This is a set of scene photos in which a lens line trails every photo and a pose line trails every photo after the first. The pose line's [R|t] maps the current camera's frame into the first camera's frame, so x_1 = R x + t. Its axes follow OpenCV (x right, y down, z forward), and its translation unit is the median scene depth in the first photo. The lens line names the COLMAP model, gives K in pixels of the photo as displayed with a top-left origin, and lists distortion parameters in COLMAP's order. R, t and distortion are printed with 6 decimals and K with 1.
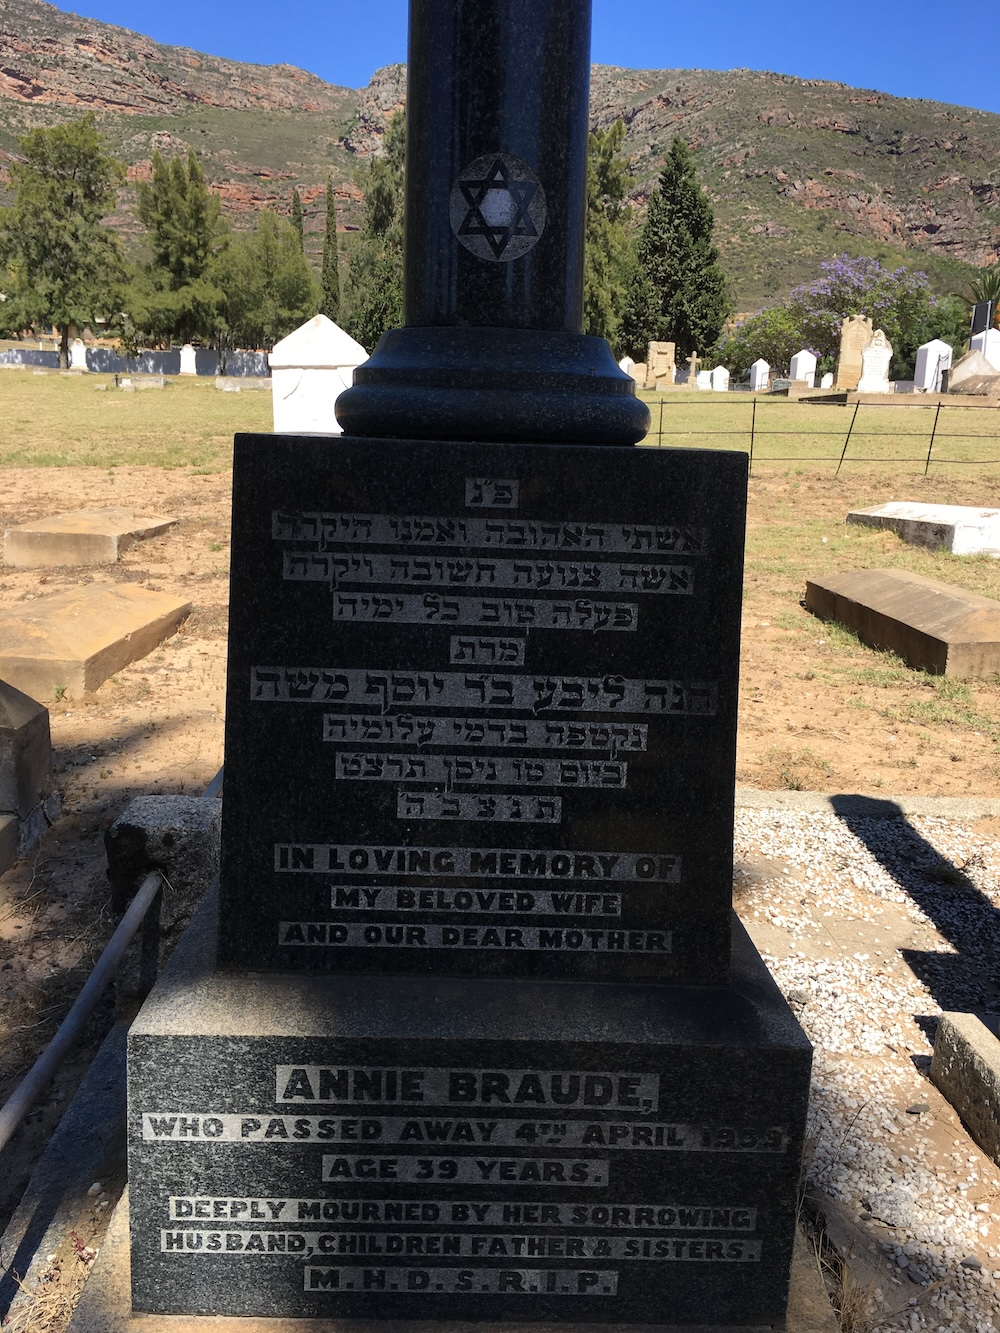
lens RADIAL K [[1163.8, 0, 508.7], [0, 1163.8, 664.8], [0, 0, 1]] dist [0.079569, -0.129804]
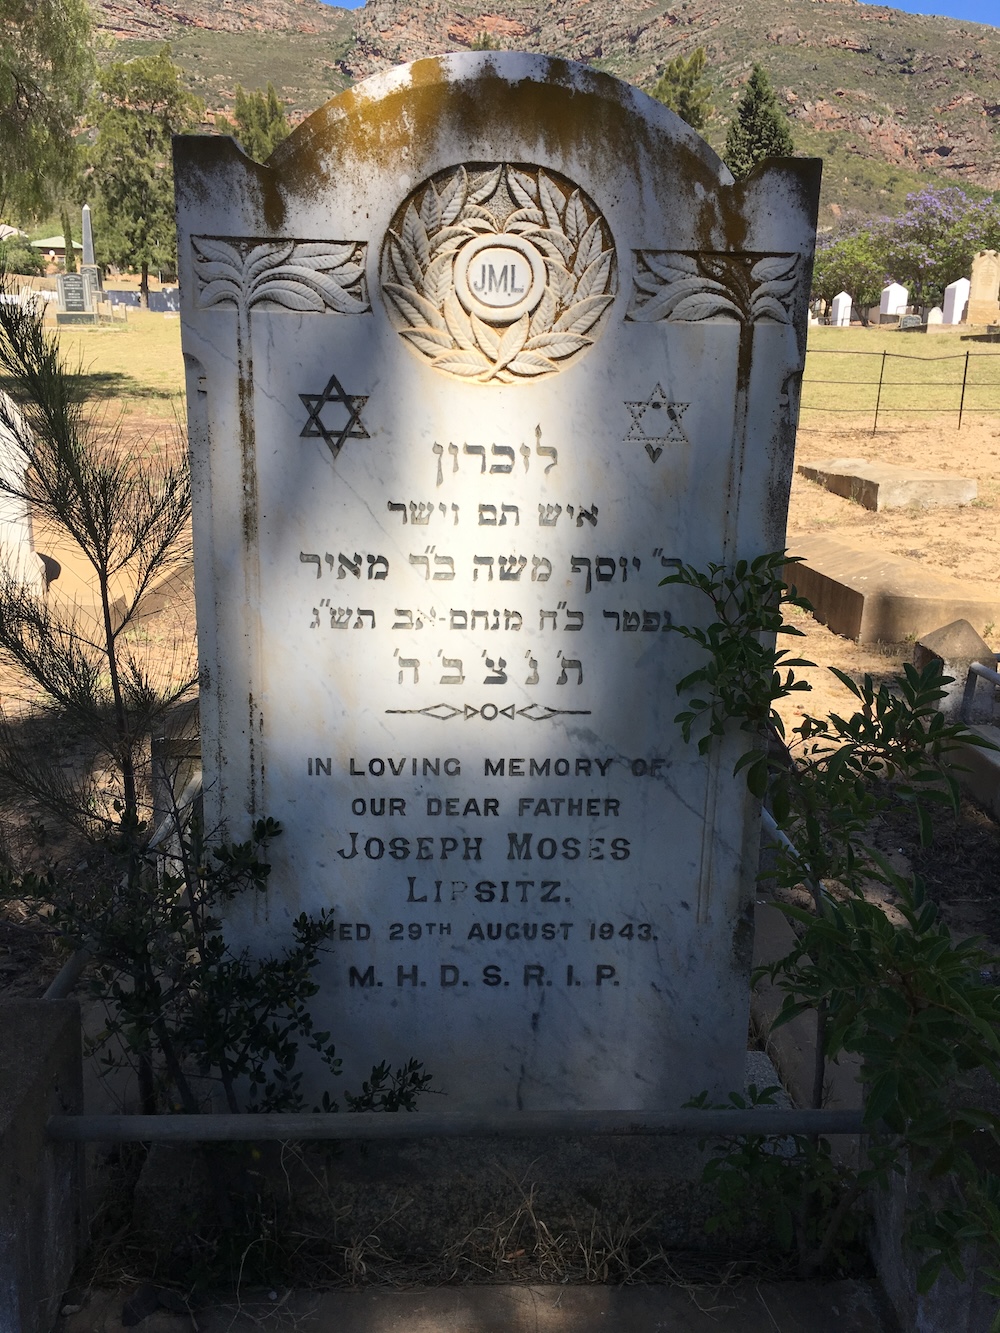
lens RADIAL K [[1163.8, 0, 504.9], [0, 1163.8, 667.4], [0, 0, 1]] dist [0.079569, -0.129804]
pose [[0.999962, -0.006891, -0.005305, -0.066232], [0.007177, 0.998407, 0.055961, -0.000431], [0.004911, -0.055997, 0.998419, -0.016027]]
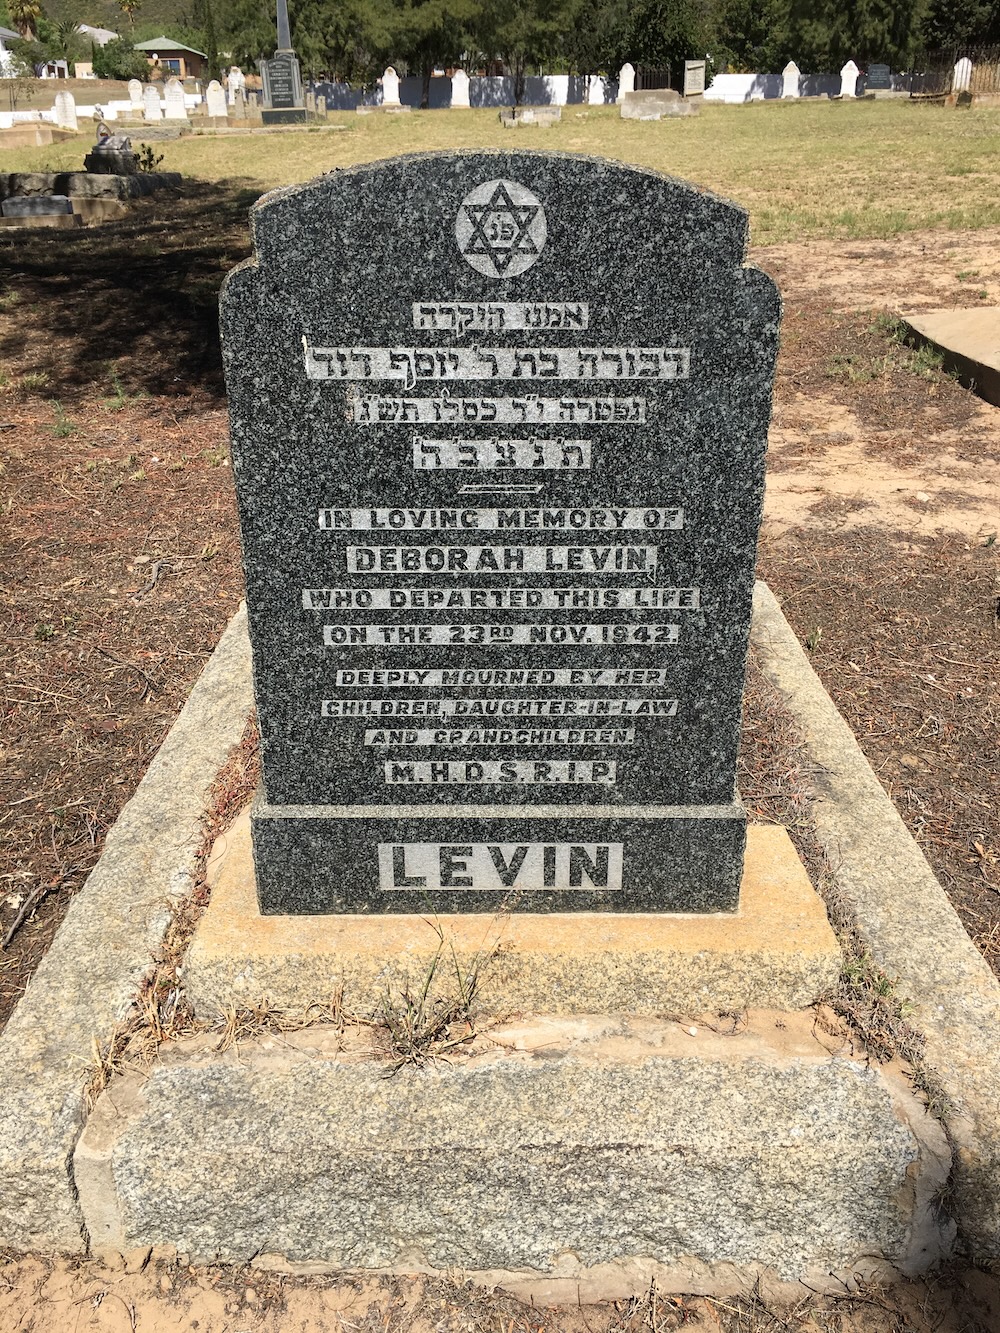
lens RADIAL K [[1163.8, 0, 507.9], [0, 1163.8, 671.2], [0, 0, 1]] dist [0.079569, -0.129804]
pose [[0.995671, -0.007437, -0.092645, -0.133059], [0.026539, 0.978043, 0.206708, -0.013096], [0.089073, -0.208272, 0.974007, 0.047883]]
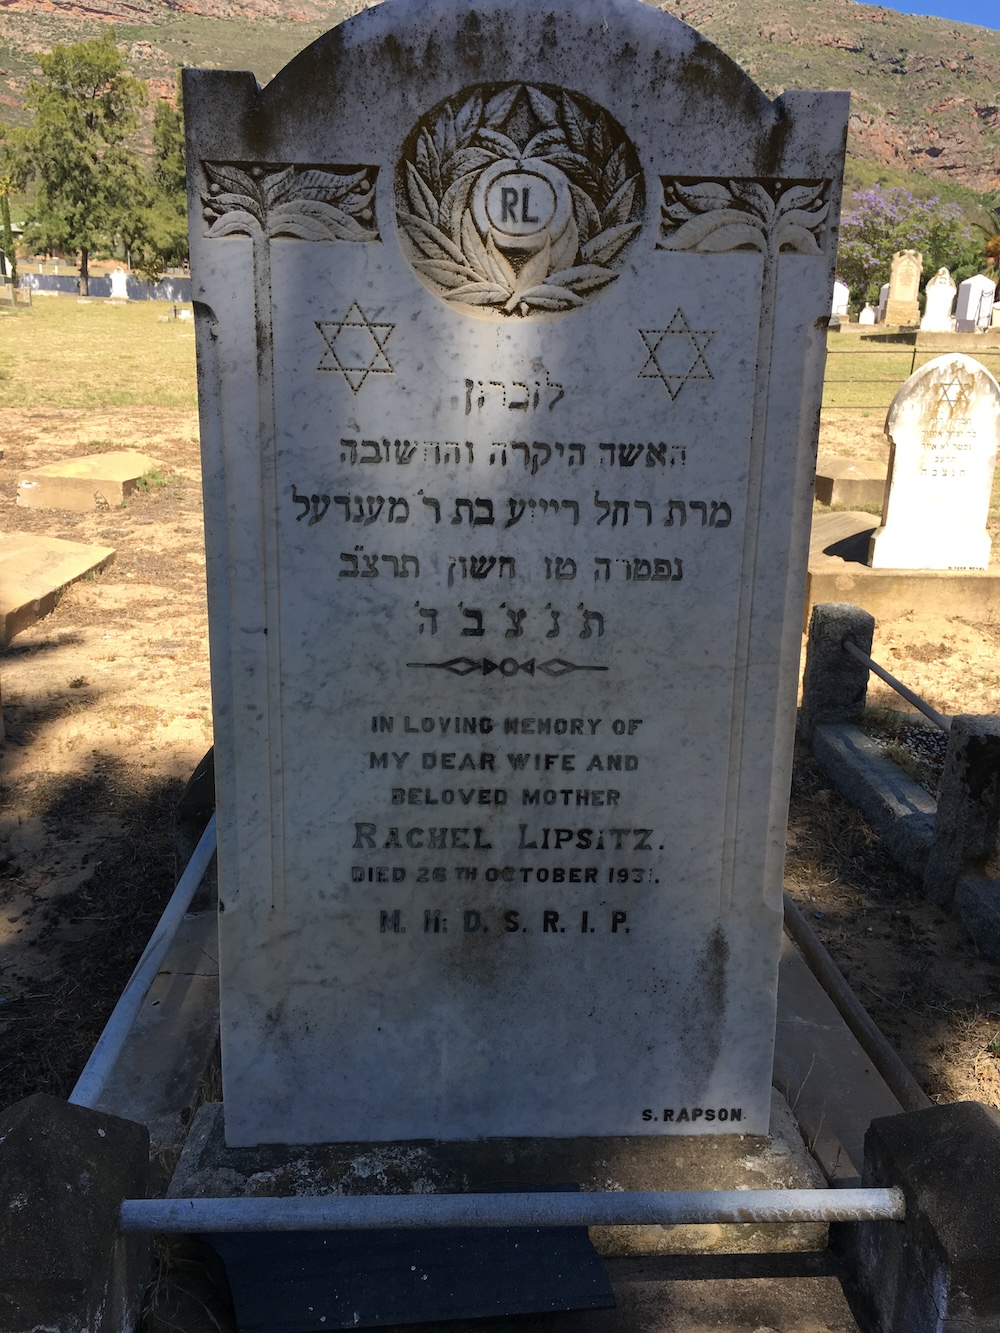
lens RADIAL K [[1163.8, 0, 504.4], [0, 1163.8, 675.4], [0, 0, 1]] dist [0.079569, -0.129804]
pose [[0.999953, 0.006749, 0.006983, -0.029305], [-0.007199, 0.997753, 0.066618, -0.000700], [-0.006518, -0.066665, 0.997754, -0.011569]]
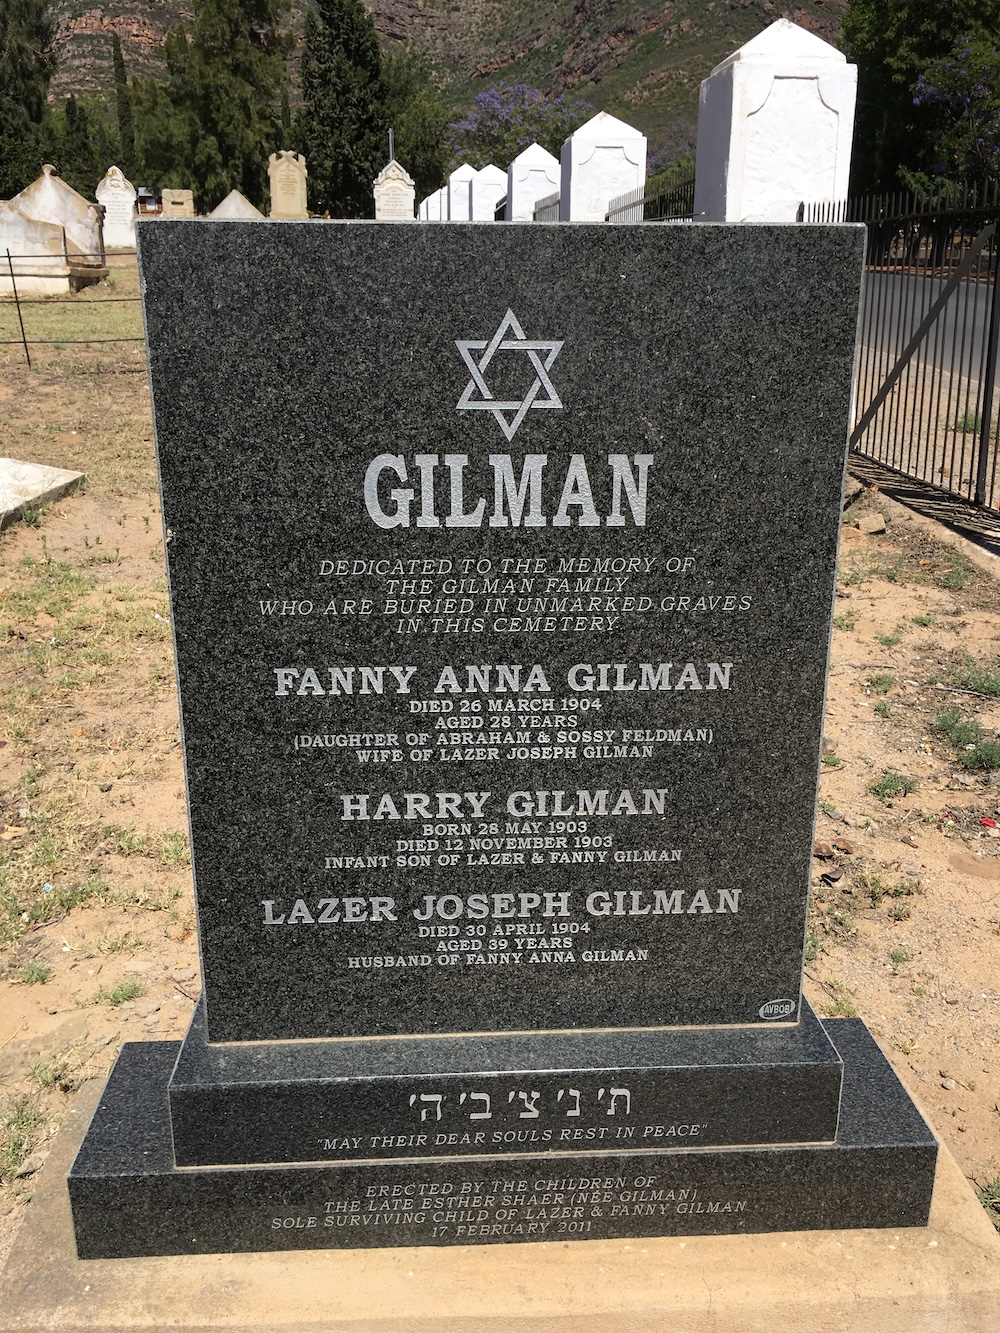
lens RADIAL K [[1163.8, 0, 500.9], [0, 1163.8, 673.0], [0, 0, 1]] dist [0.079569, -0.129804]
pose [[0.999648, -0.025291, -0.008047, 0.261138], [0.026051, 0.992980, 0.115374, -0.011617], [0.005072, -0.115543, 0.993290, 0.070775]]
